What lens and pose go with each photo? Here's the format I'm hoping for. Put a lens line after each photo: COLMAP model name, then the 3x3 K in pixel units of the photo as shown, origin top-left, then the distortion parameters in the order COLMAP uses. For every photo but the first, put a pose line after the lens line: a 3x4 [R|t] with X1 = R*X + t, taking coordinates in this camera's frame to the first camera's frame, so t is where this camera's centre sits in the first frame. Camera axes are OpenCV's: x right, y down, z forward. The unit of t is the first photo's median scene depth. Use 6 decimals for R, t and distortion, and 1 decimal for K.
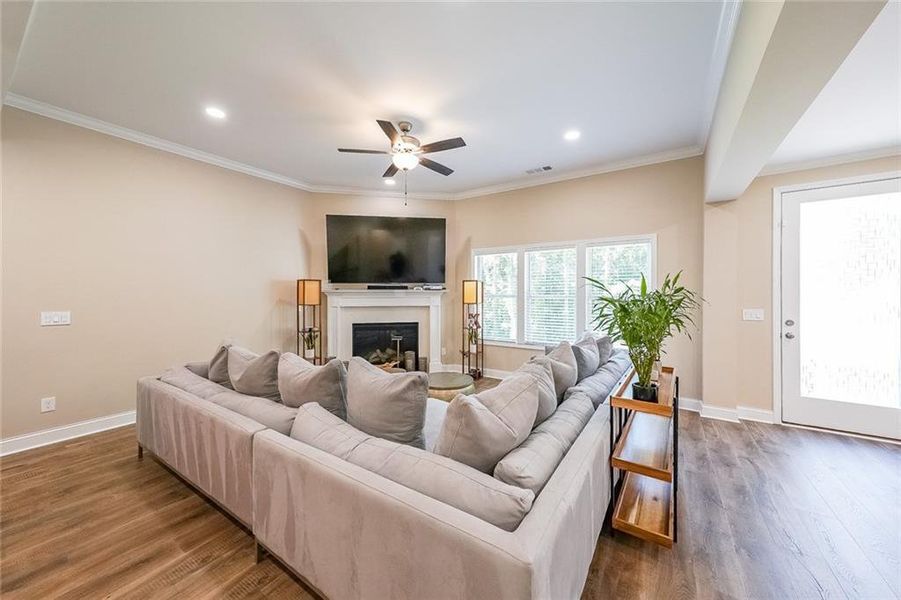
lens RADIAL K [[328.0, 0, 452.9], [0, 328.0, 292.9], [0, 0, 1]] dist [0.011352, 0.000078]
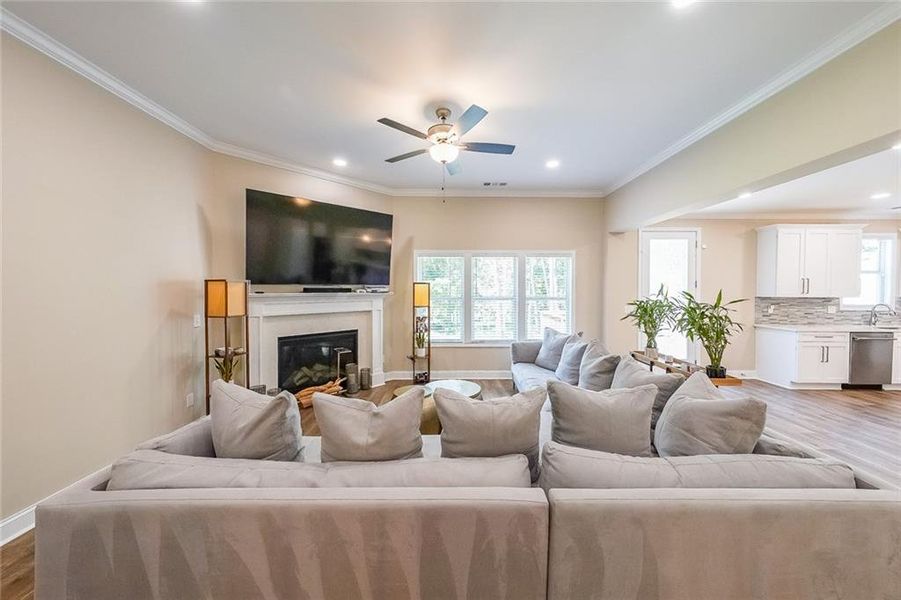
lens RADIAL K [[317.3, 0, 450.0], [0, 317.3, 291.7], [0, 0, 1]] dist [0.010082, 0.000131]
pose [[0.828923, -0.006297, 0.559327, -0.397775], [-0.000999, 0.999918, 0.012739, -0.023404], [-0.559362, -0.011118, 0.828849, 0.171911]]
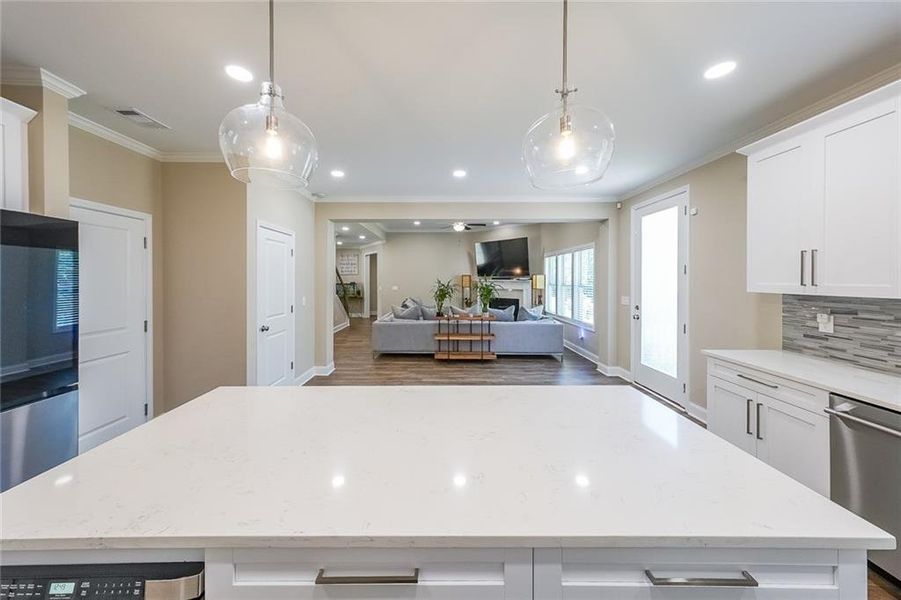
lens RADIAL K [[301.6, 0, 445.4], [0, 301.6, 278.7], [0, 0, 1]] dist [0.008384, 0.000002]
pose [[0.558092, -0.001071, -0.829778, 1.042445], [0.000951, 0.999999, -0.000652, -0.016347], [0.829779, -0.000425, 0.558093, -0.203973]]
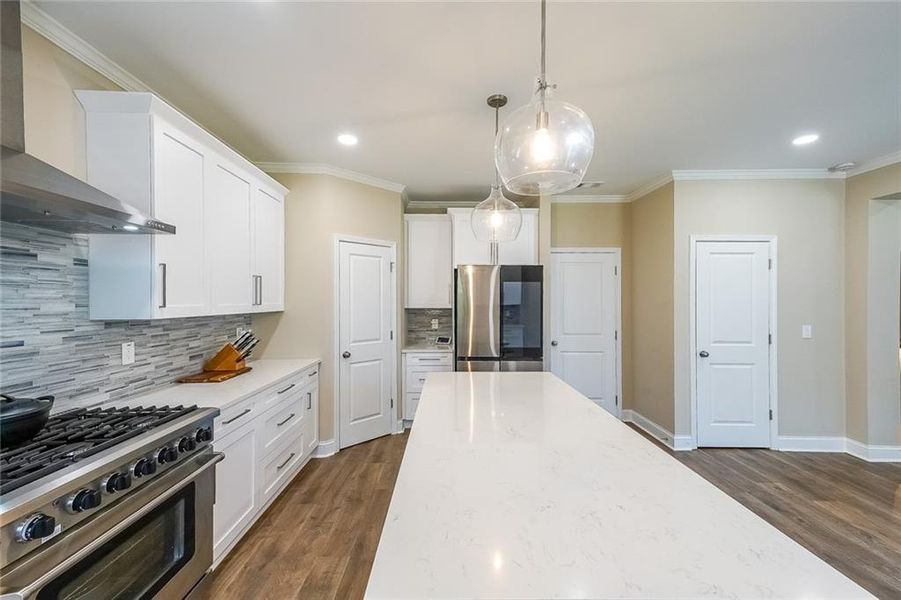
lens RADIAL K [[370.3, 0, 450.5], [0, 370.3, 300.0], [0, 0, 1]] dist [0.013991, 0.000008]
pose [[-0.821445, -0.001596, -0.570286, 1.095014], [-0.005143, 0.999976, 0.004610, -0.015234], [0.570265, 0.006720, -0.821433, 0.141189]]
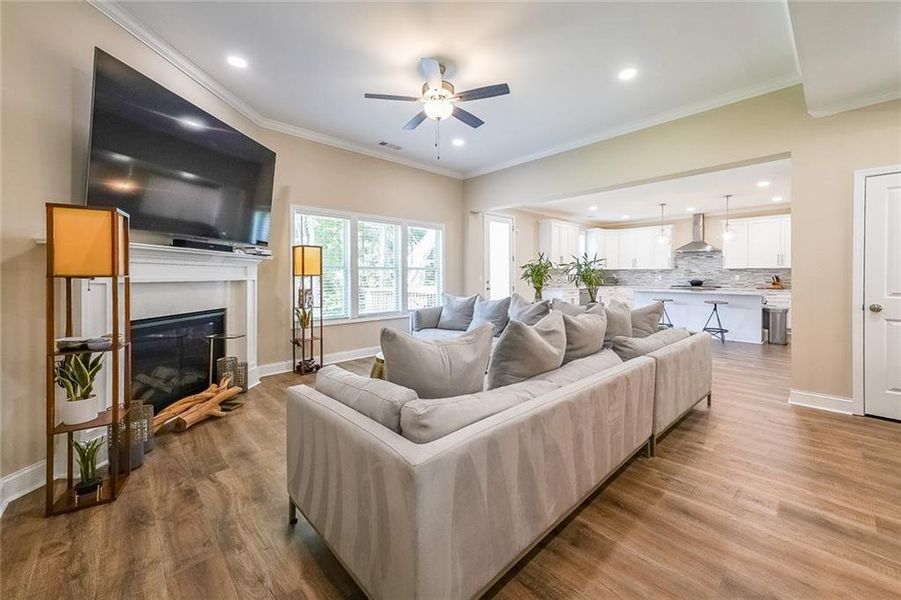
lens RADIAL K [[360.8, 0, 455.3], [0, 360.8, 276.4], [0, 0, 1]] dist [0.018313, 0.000076]
pose [[0.224423, -0.004621, 0.974481, -0.700092], [0.002660, 0.999988, 0.004129, 0.031618], [-0.974488, 0.001665, 0.224432, 0.467845]]
